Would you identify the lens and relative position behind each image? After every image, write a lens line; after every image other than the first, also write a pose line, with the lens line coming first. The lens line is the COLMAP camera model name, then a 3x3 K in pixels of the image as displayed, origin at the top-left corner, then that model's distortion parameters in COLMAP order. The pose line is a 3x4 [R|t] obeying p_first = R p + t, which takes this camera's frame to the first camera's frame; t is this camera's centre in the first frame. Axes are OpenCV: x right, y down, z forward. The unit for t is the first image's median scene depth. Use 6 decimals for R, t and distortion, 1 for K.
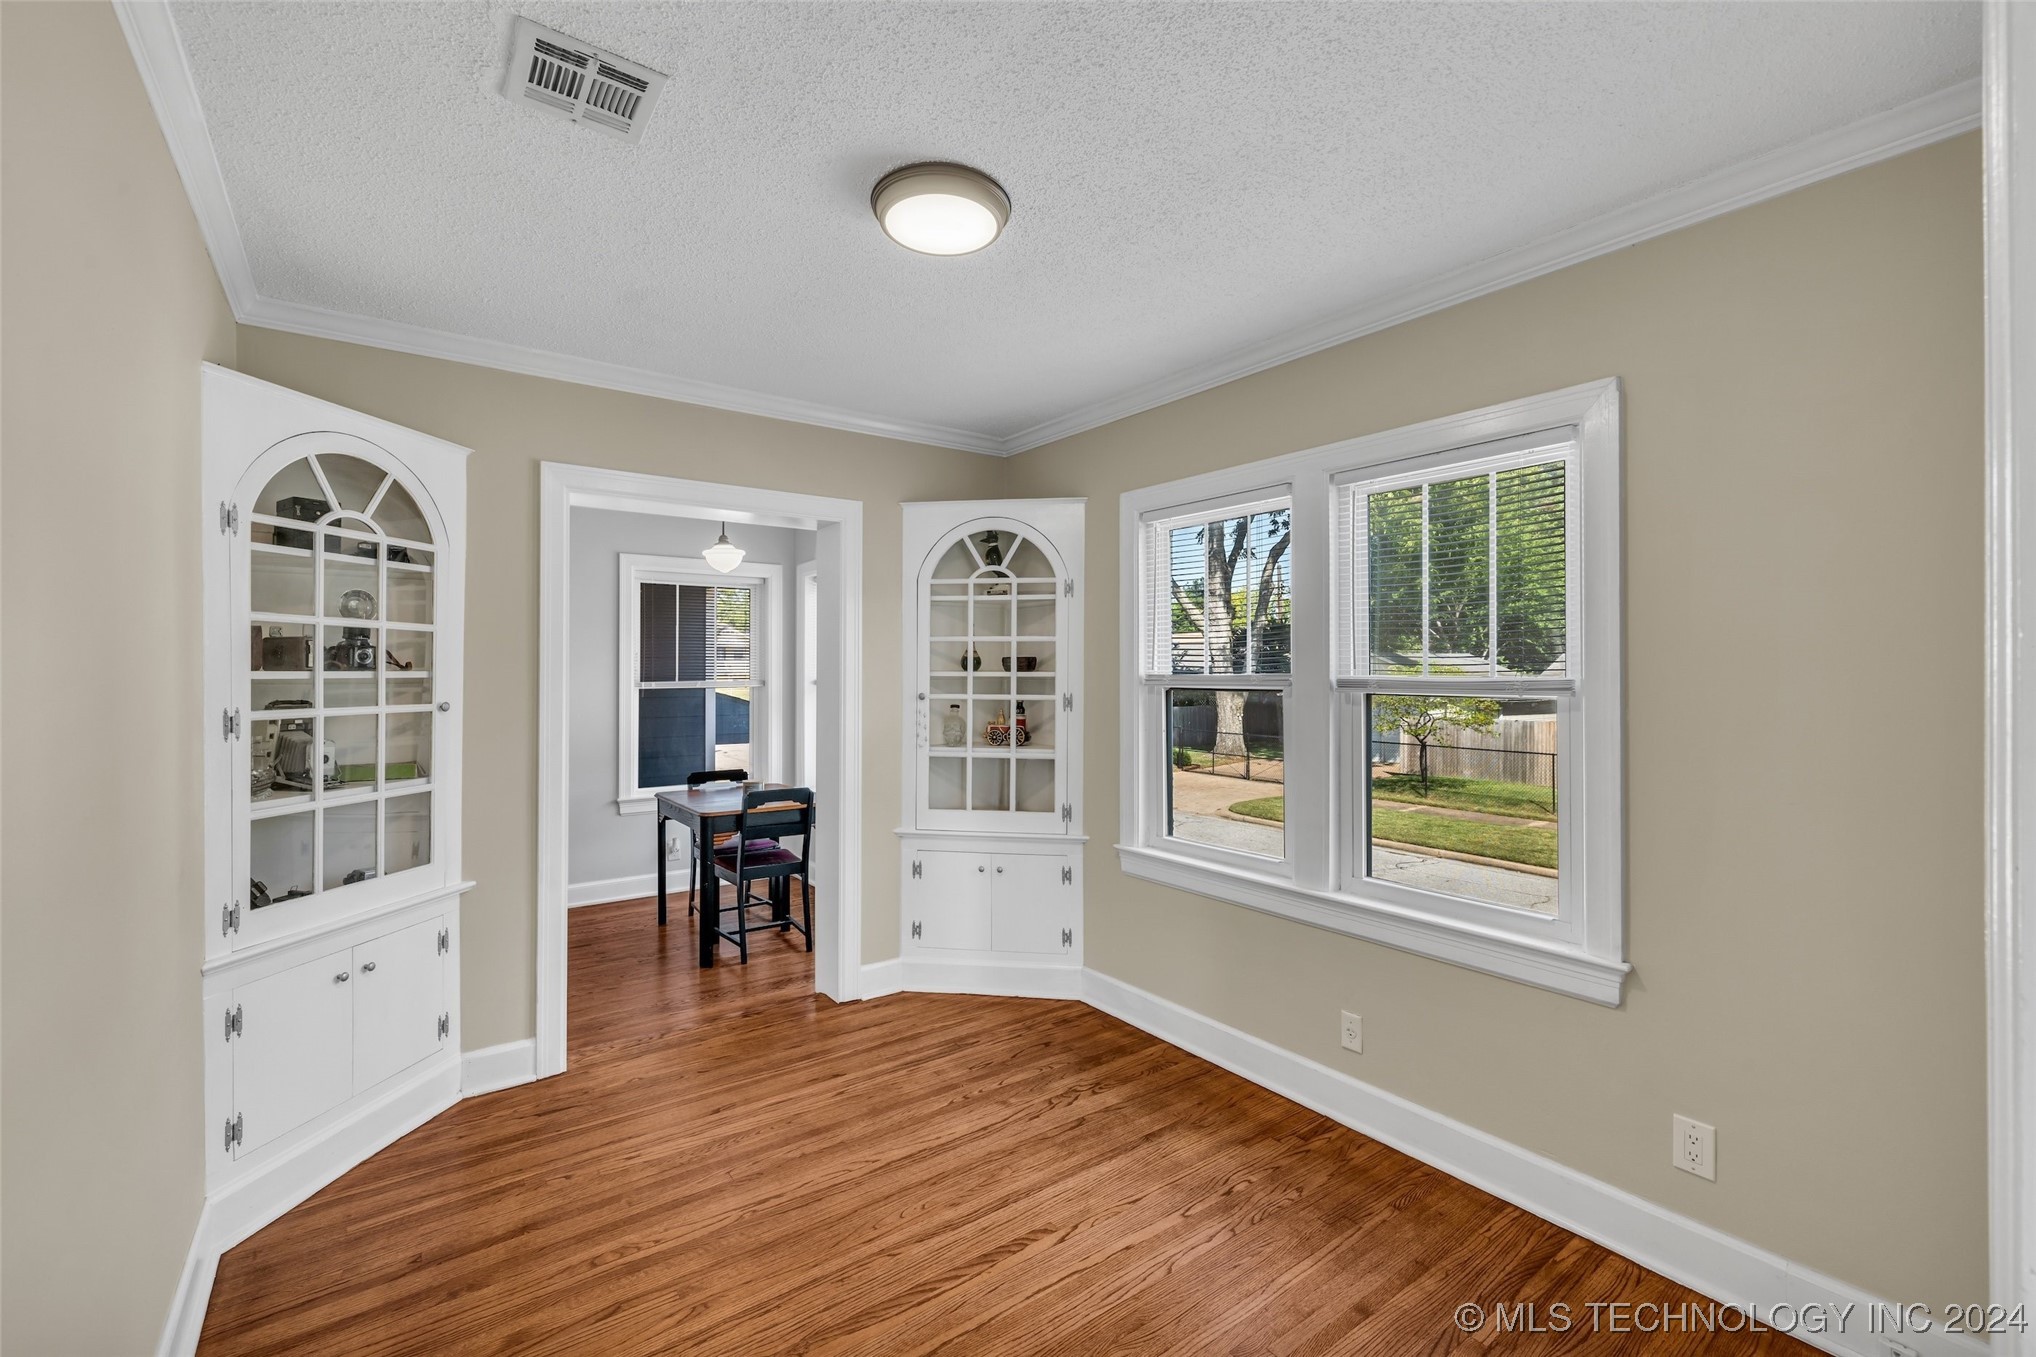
lens RADIAL K [[857.0, 0, 1019.8], [0, 857.0, 667.3], [0, 0, 1]] dist [0.000326, -0.000019]
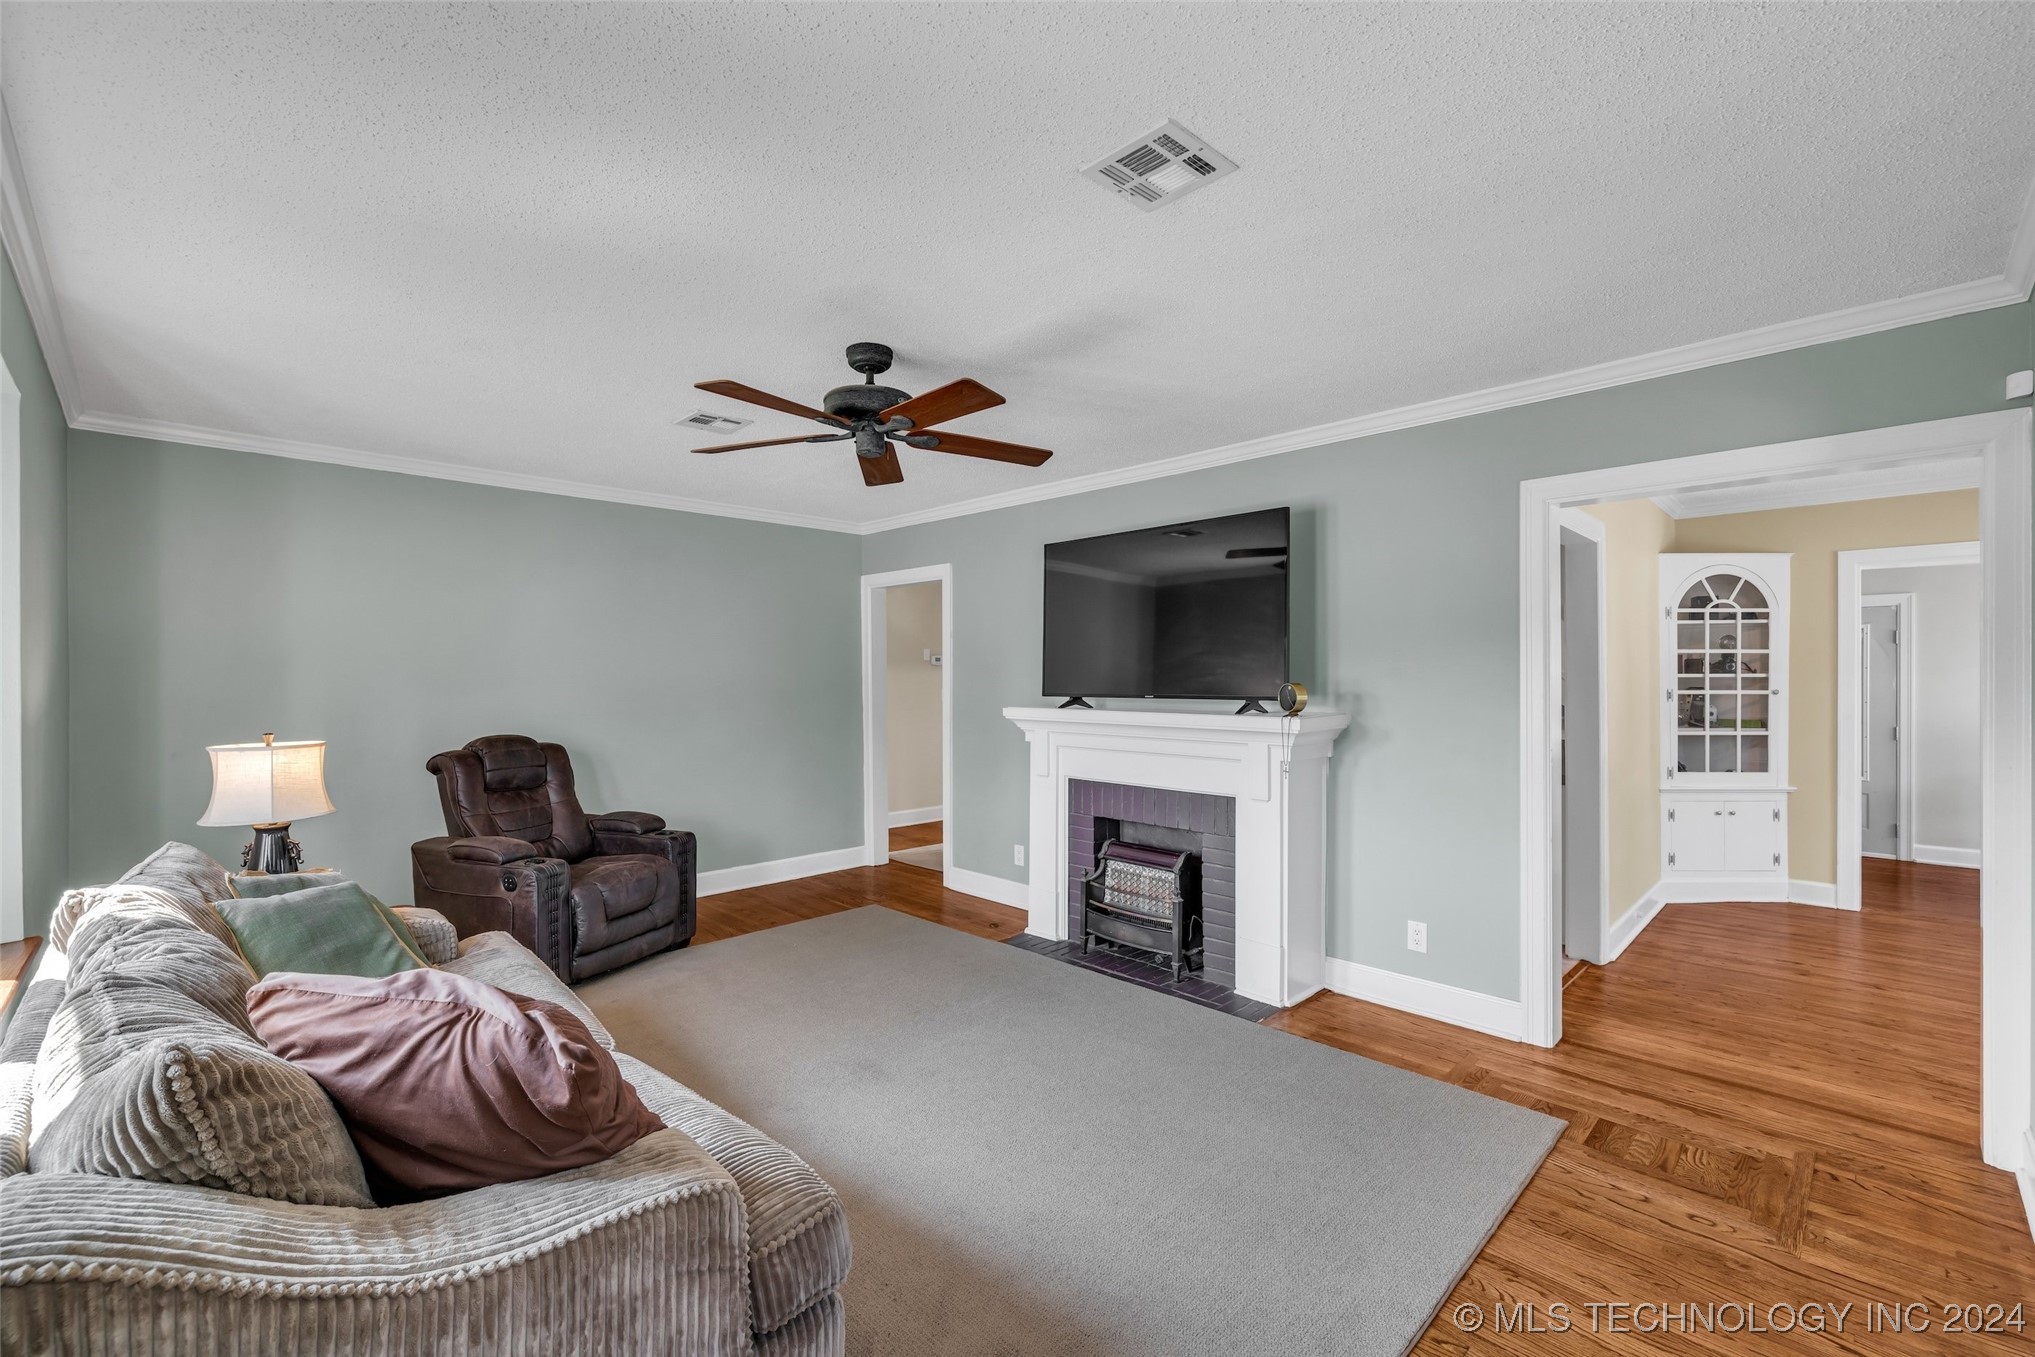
lens RADIAL K [[856.6, 0, 1013.9], [0, 856.6, 674.9], [0, 0, 1]] dist [0.000326, -0.000019]
pose [[0.132920, -0.001256, -0.991126, 1.139262], [0.006231, 0.999980, -0.000432, -0.002852], [0.991107, -0.006119, 0.132925, -1.073656]]
